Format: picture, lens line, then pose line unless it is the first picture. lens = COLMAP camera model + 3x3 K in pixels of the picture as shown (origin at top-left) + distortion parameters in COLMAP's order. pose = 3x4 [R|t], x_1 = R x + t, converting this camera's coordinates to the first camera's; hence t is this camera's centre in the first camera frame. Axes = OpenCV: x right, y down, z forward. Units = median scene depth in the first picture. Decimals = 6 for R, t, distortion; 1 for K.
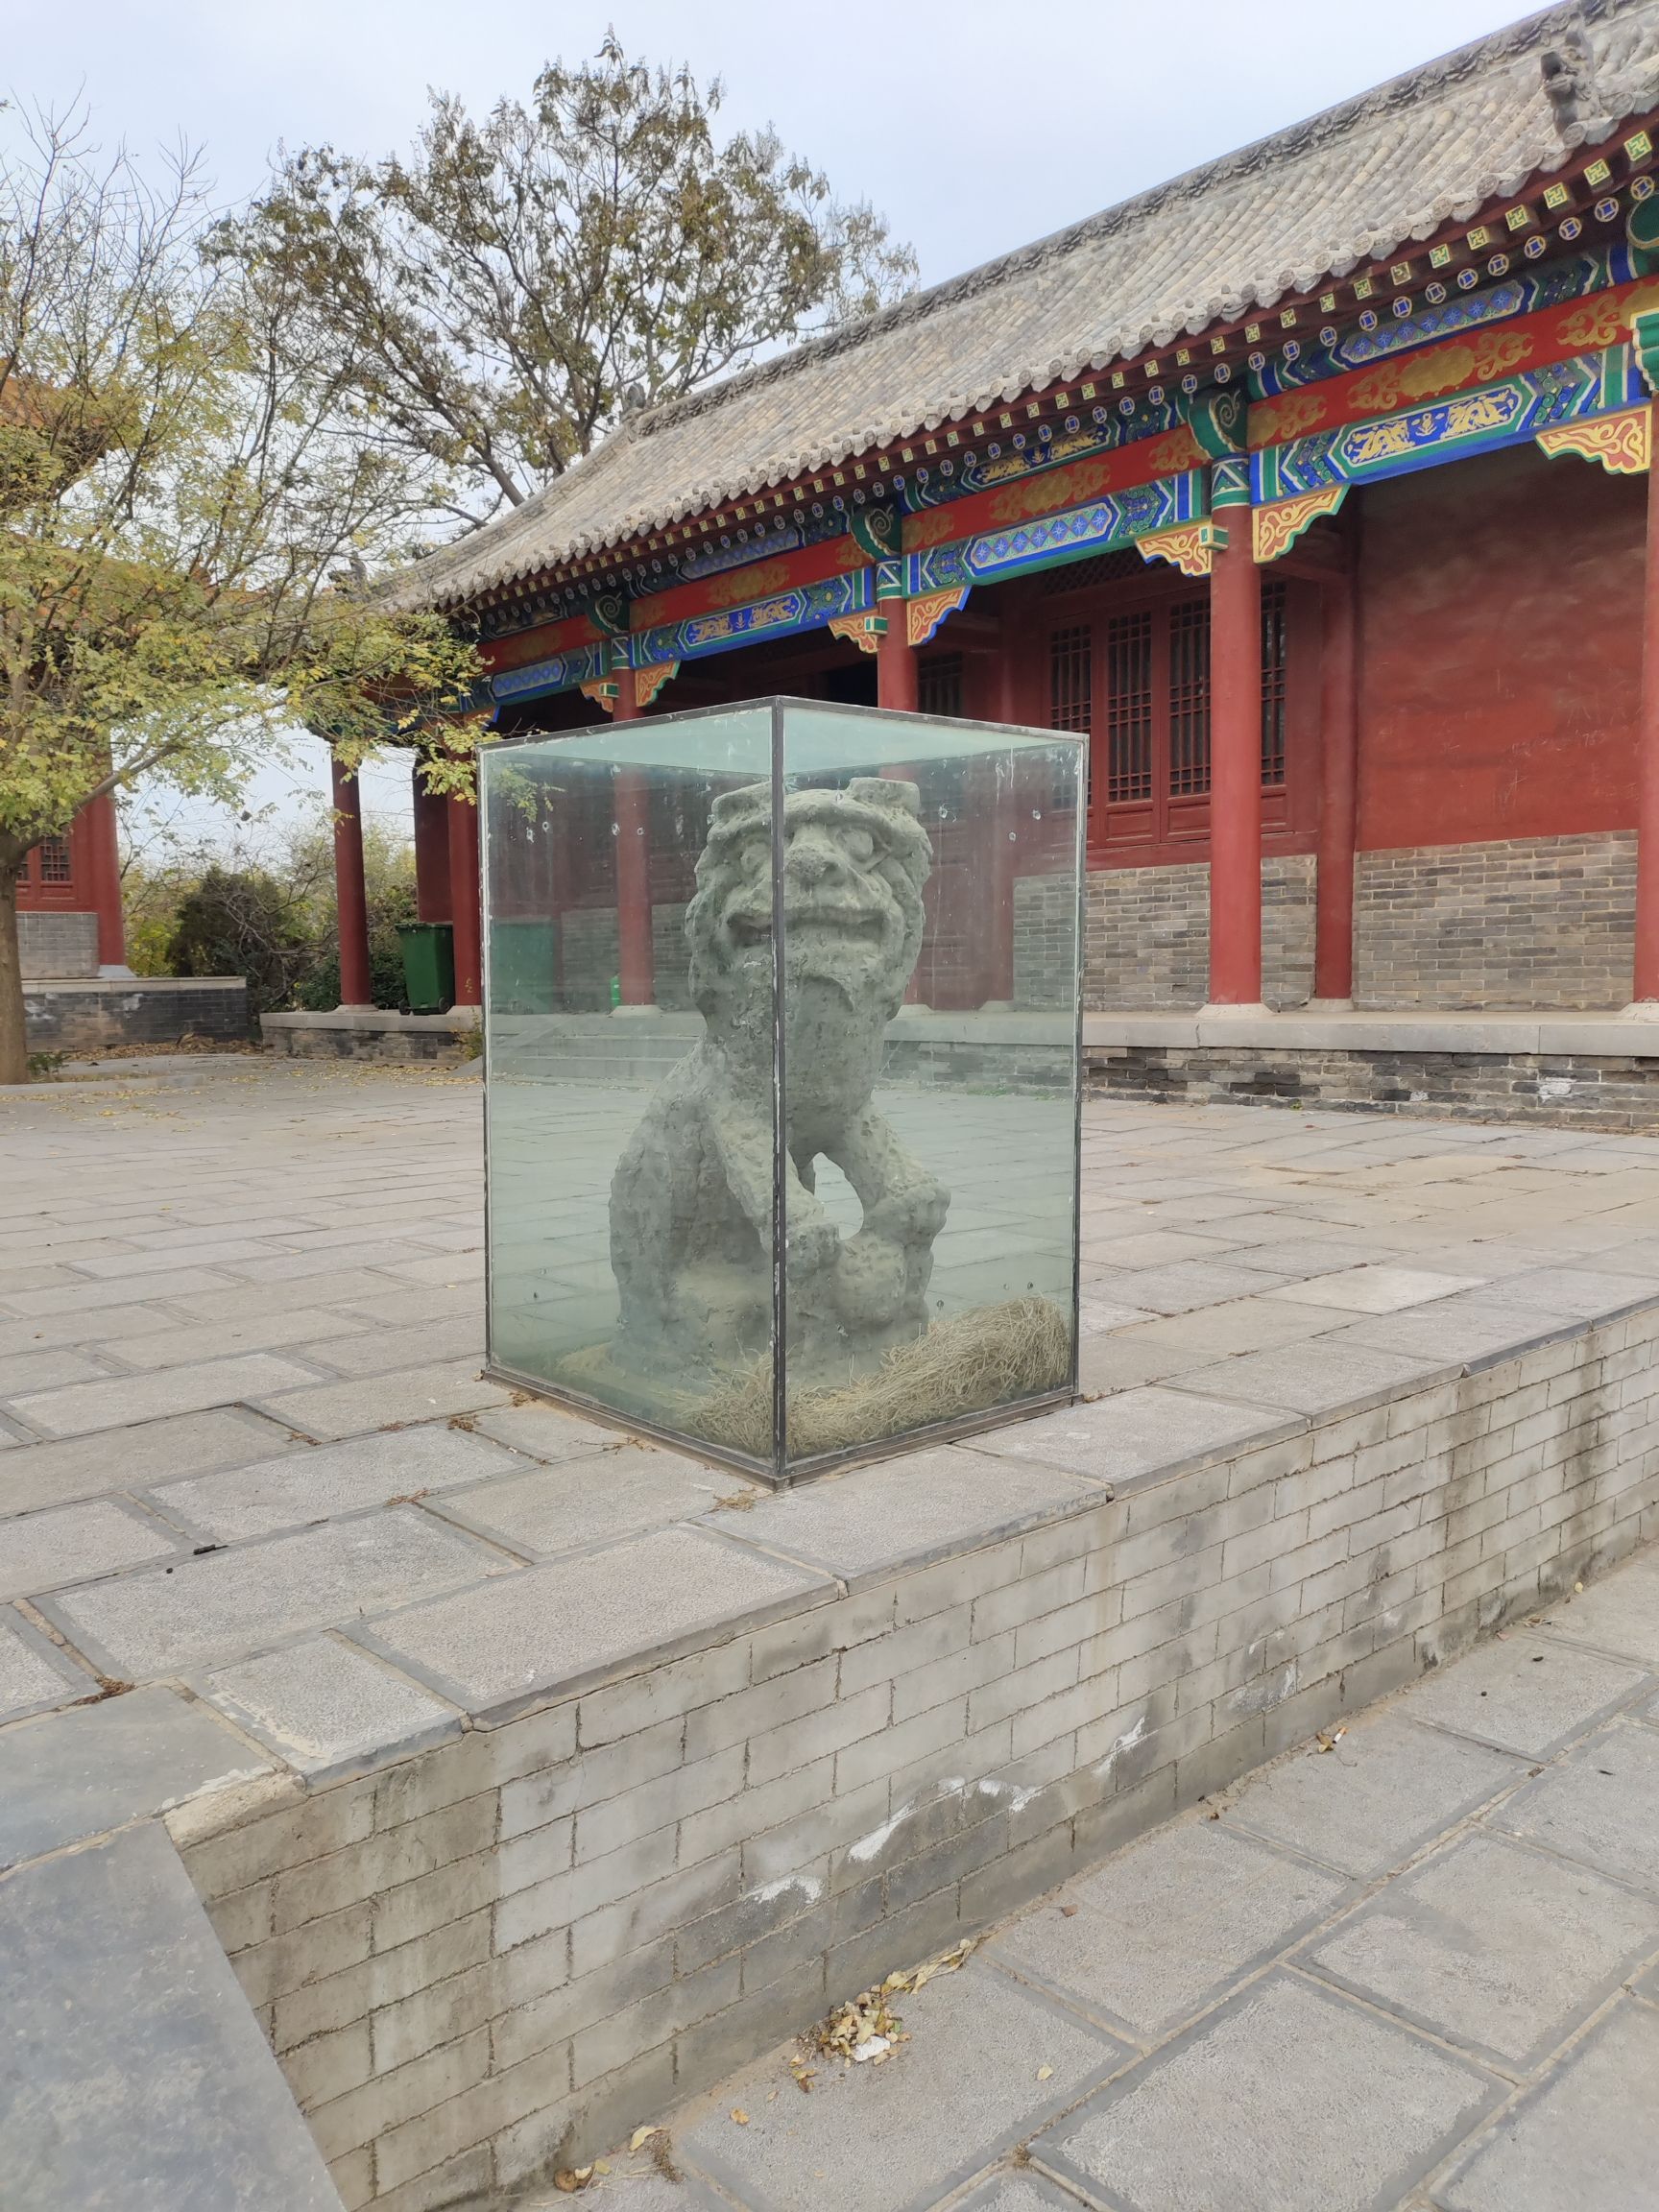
lens RADIAL K [[1641.0, 0, 828.3], [0, 1641.0, 1105.5], [0, 0, 1]] dist [-0.000869, -0.000082]
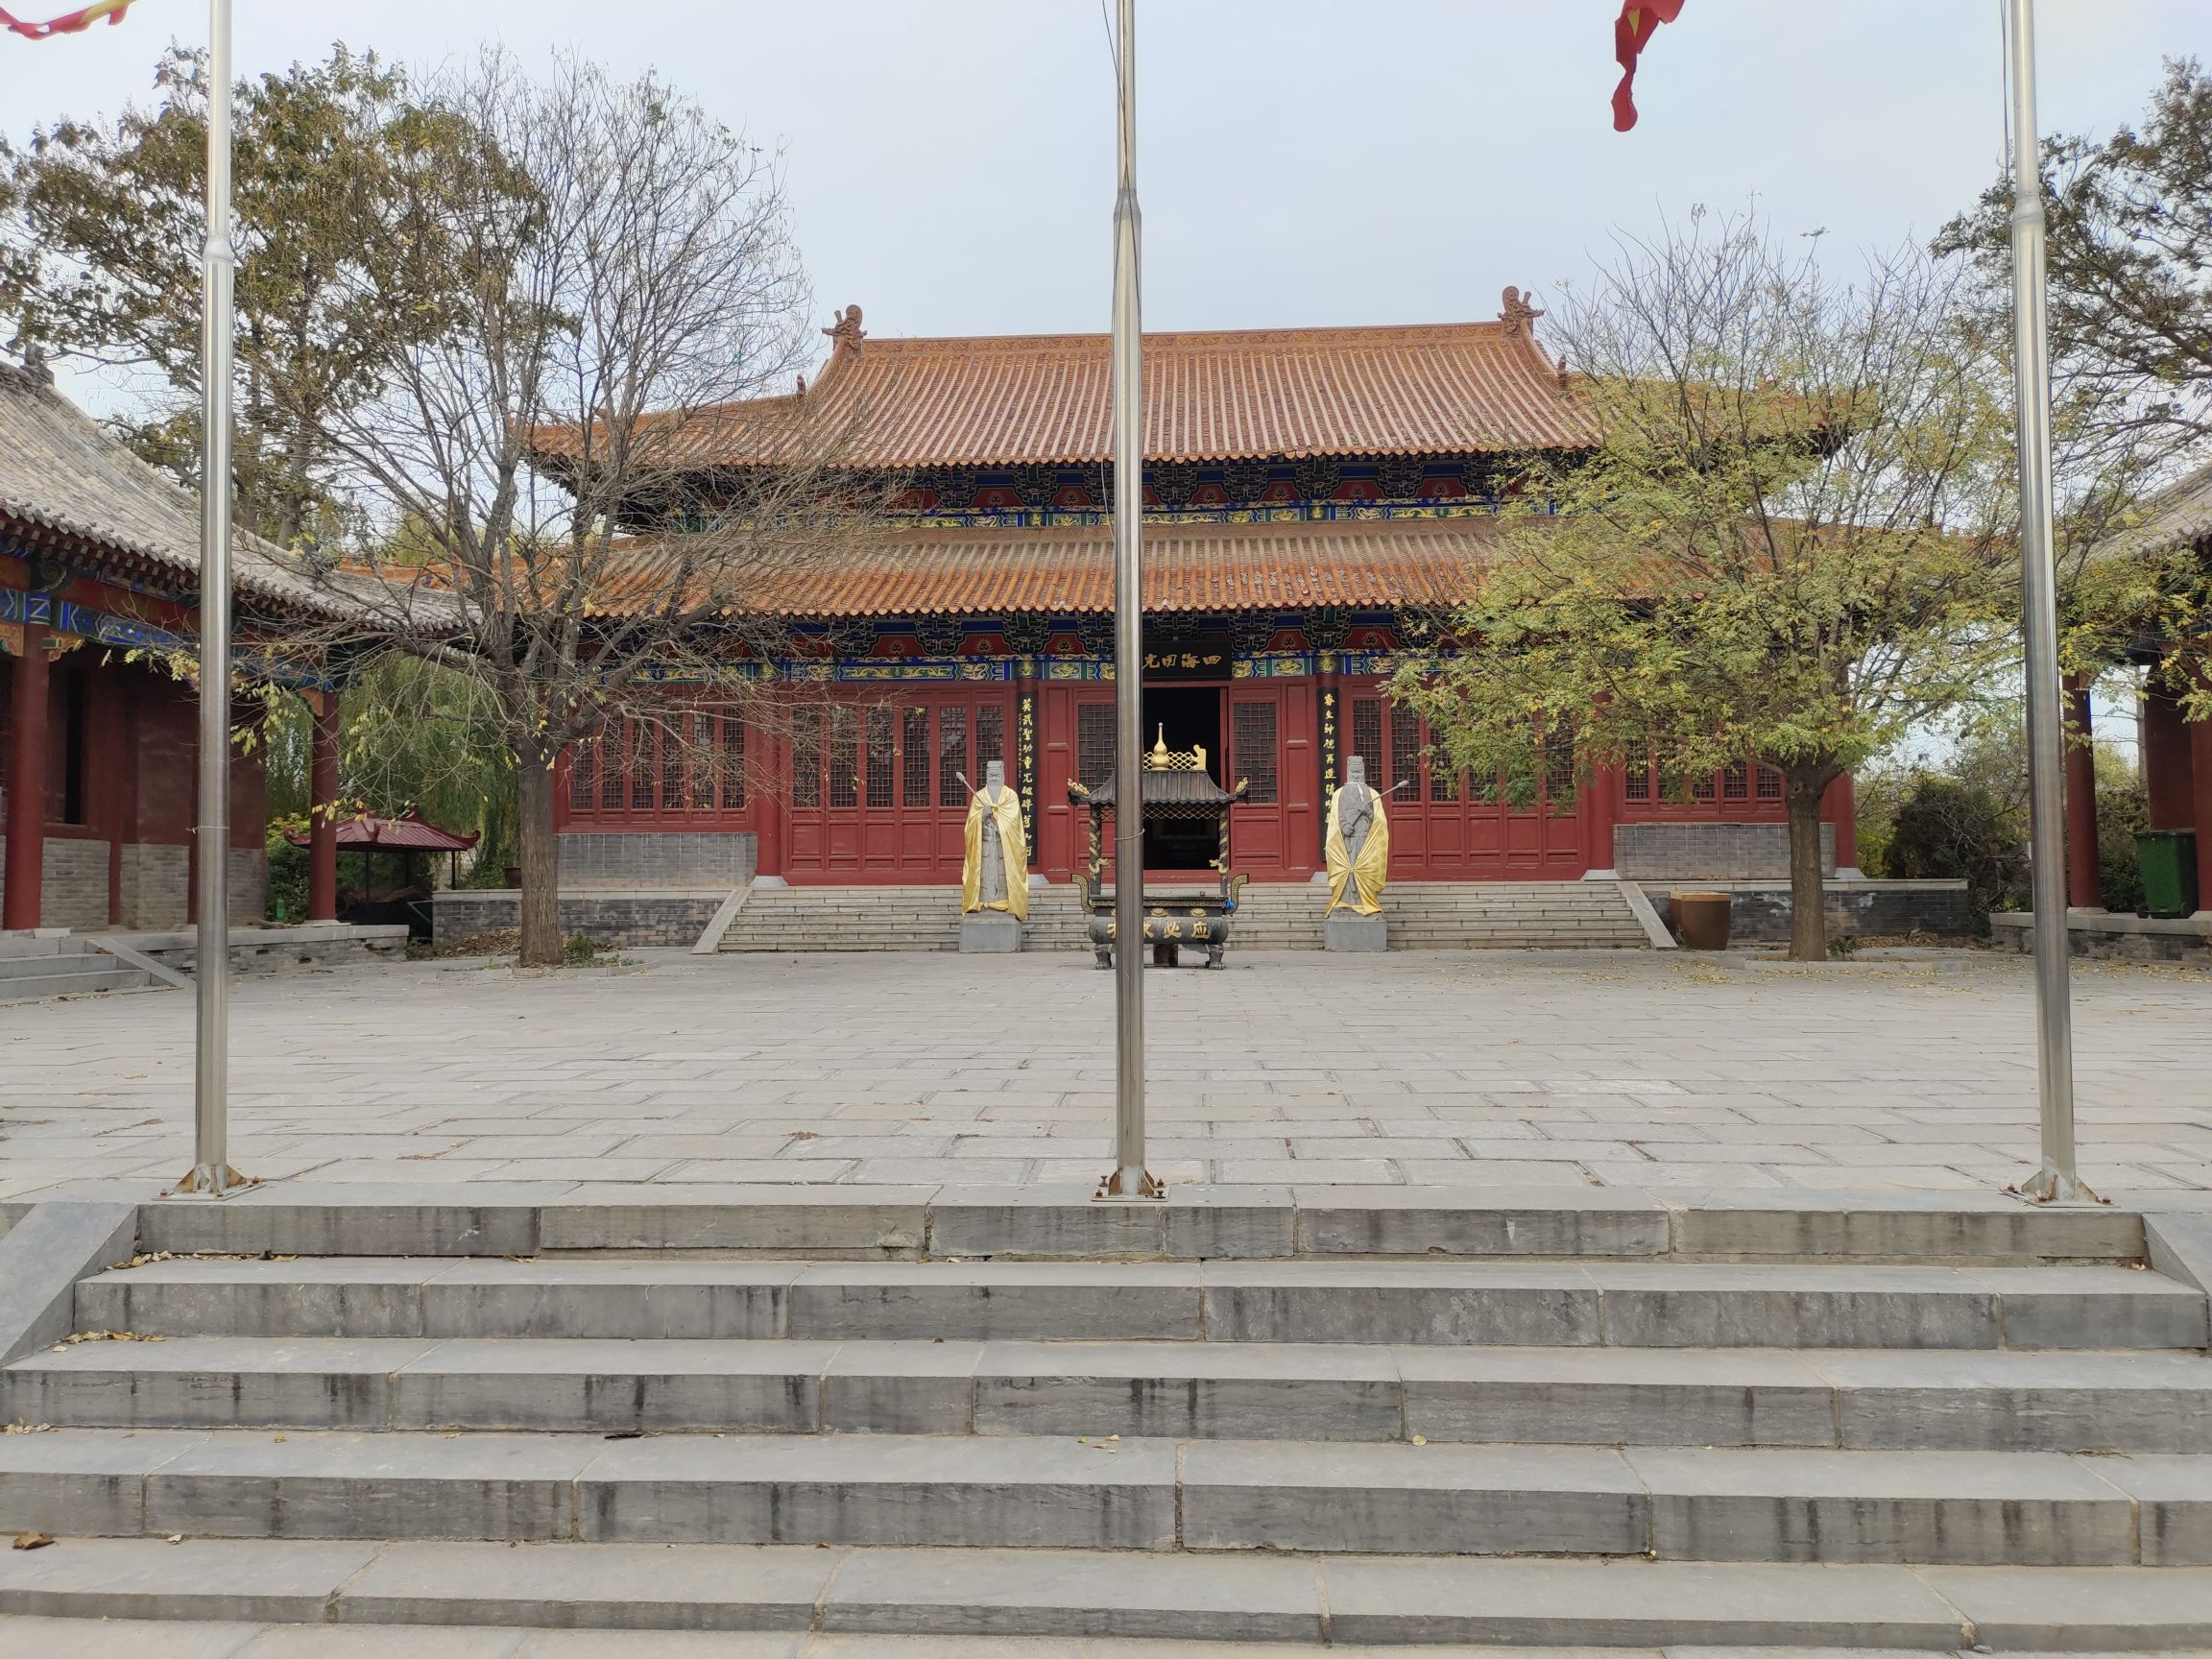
lens RADIAL K [[1631.4, 0, 1108.3], [0, 1631.4, 825.8], [0, 0, 1]] dist [-0.025313, 0.004906]
pose [[0.707967, -0.009486, -0.706182, 0.006704], [-0.065605, 0.994703, -0.079133, 0.009849], [0.703192, 0.102352, 0.703594, -0.173990]]
